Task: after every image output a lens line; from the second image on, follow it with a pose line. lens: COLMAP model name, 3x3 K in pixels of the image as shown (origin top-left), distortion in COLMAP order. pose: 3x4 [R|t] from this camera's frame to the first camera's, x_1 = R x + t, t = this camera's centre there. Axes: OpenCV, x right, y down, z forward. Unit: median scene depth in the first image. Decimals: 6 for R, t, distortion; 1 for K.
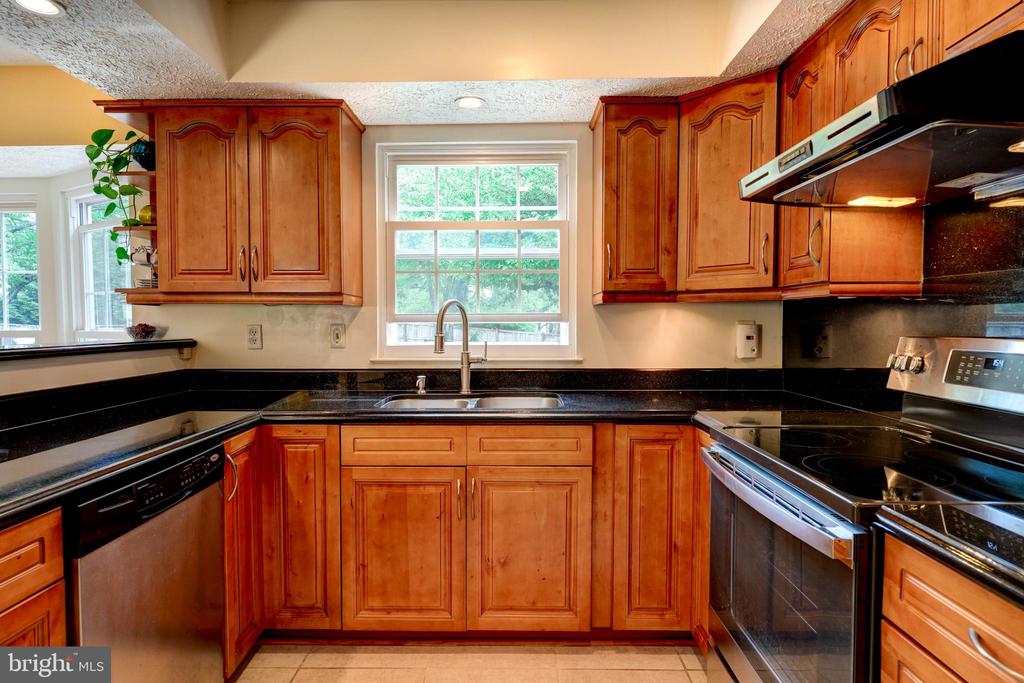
lens RADIAL K [[570.7, 0, 509.8], [0, 570.7, 341.3], [0, 0, 1]] dist [-0.003220, 0.005254]
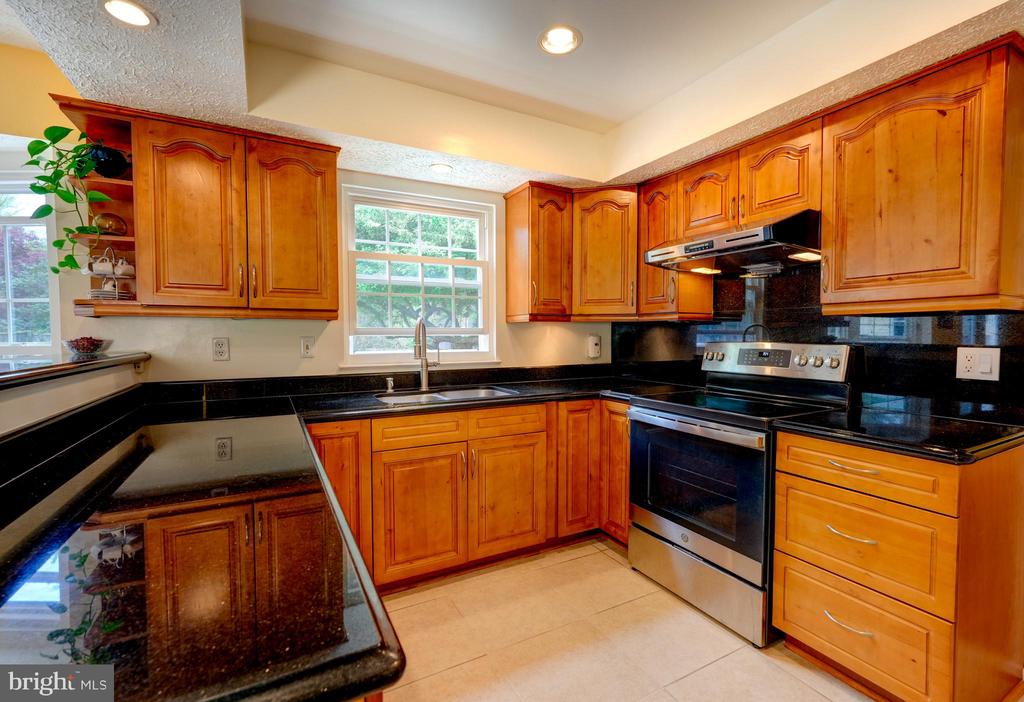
lens RADIAL K [[463.1, 0, 525.3], [0, 463.1, 350.6], [0, 0, 1]] dist [-0.005102, 0.002556]
pose [[0.866983, -0.018434, 0.497996, -0.488814], [0.017877, 0.999823, 0.005886, -0.000120], [-0.498016, 0.003800, 0.867159, -0.025199]]
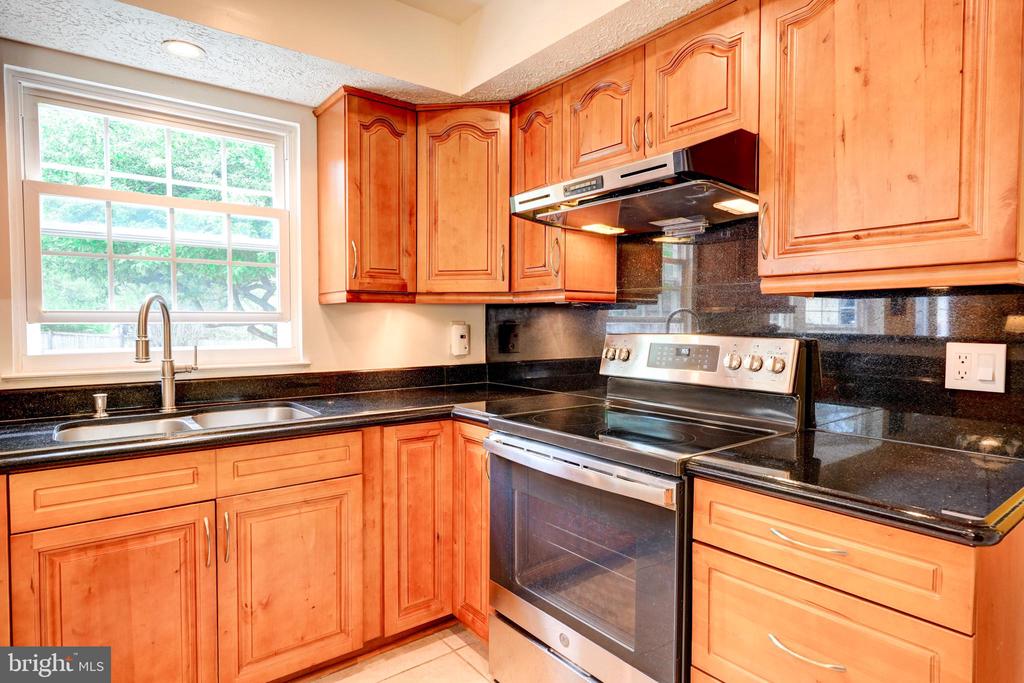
lens RADIAL K [[570.7, 0, 509.5], [0, 570.7, 341.0], [0, 0, 1]] dist [-0.003220, 0.005254]
pose [[0.782162, -0.019840, 0.622759, -0.244515], [0.020016, 0.999777, 0.006712, -0.004175], [-0.622753, 0.007215, 0.782385, 0.096989]]
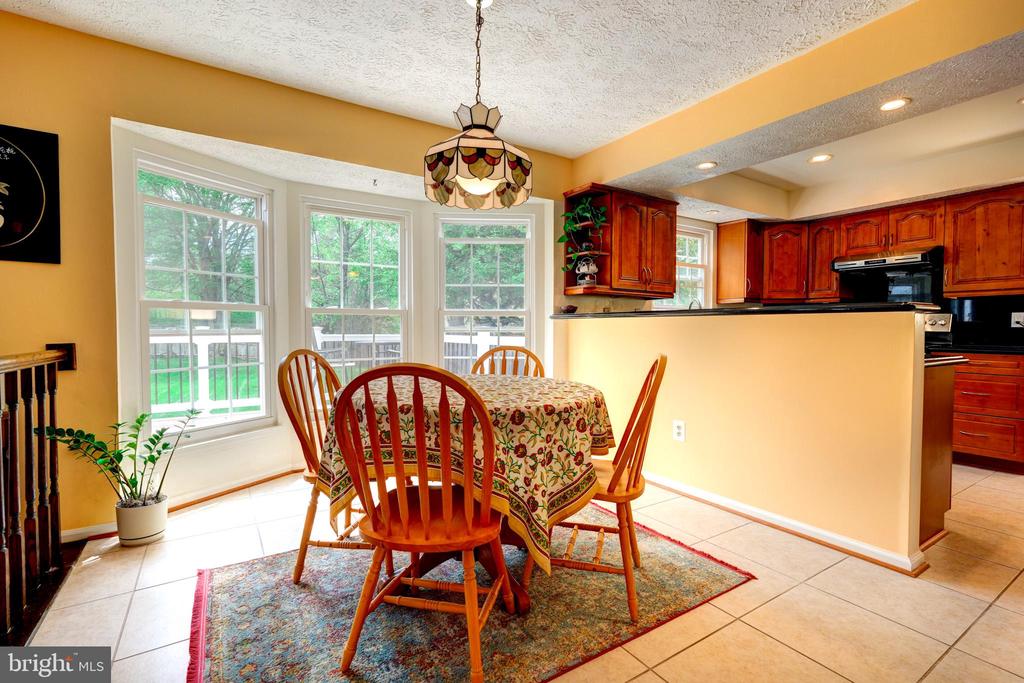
lens RADIAL K [[461.8, 0, 514.6], [0, 461.8, 341.4], [0, 0, 1]] dist [-0.010771, 0.004663]
pose [[0.833806, -0.017379, 0.551784, -1.935789], [0.016649, 0.999841, 0.006333, 0.078722], [-0.551806, 0.003906, 0.833963, -0.106014]]
